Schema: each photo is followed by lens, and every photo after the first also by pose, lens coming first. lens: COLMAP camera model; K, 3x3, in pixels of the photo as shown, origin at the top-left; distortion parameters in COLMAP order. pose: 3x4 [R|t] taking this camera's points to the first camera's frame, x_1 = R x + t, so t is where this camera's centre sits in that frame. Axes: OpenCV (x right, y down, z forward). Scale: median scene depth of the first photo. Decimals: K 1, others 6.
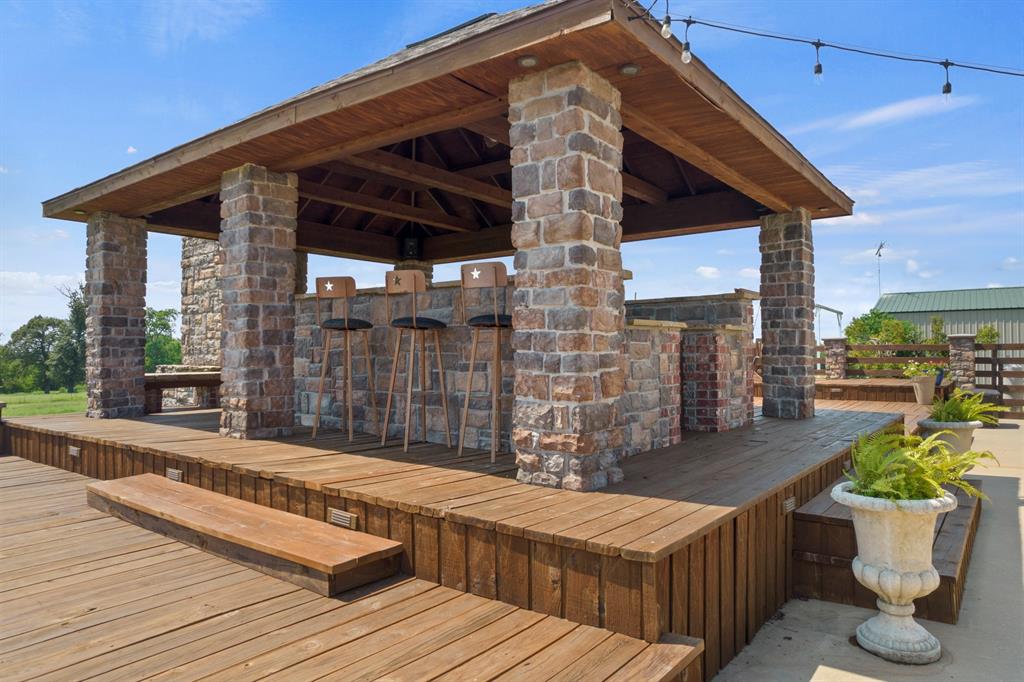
lens RADIAL K [[661.9, 0, 511.7], [0, 661.9, 341.7], [0, 0, 1]] dist [-0.025125, 0.016169]
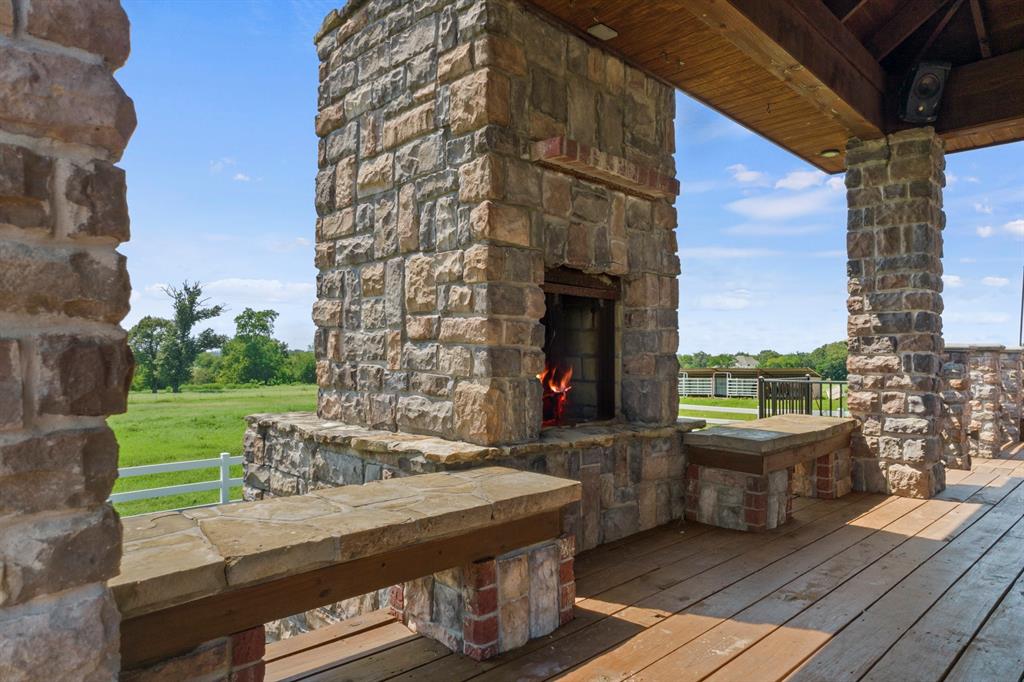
lens RADIAL K [[661.9, 0, 512.7], [0, 661.9, 345.8], [0, 0, 1]] dist [-0.025125, 0.016169]
pose [[0.992286, 0.008218, -0.123693, -0.367219], [-0.008032, 0.999966, 0.001999, -0.003417], [0.123705, -0.000990, 0.992319, 0.689696]]
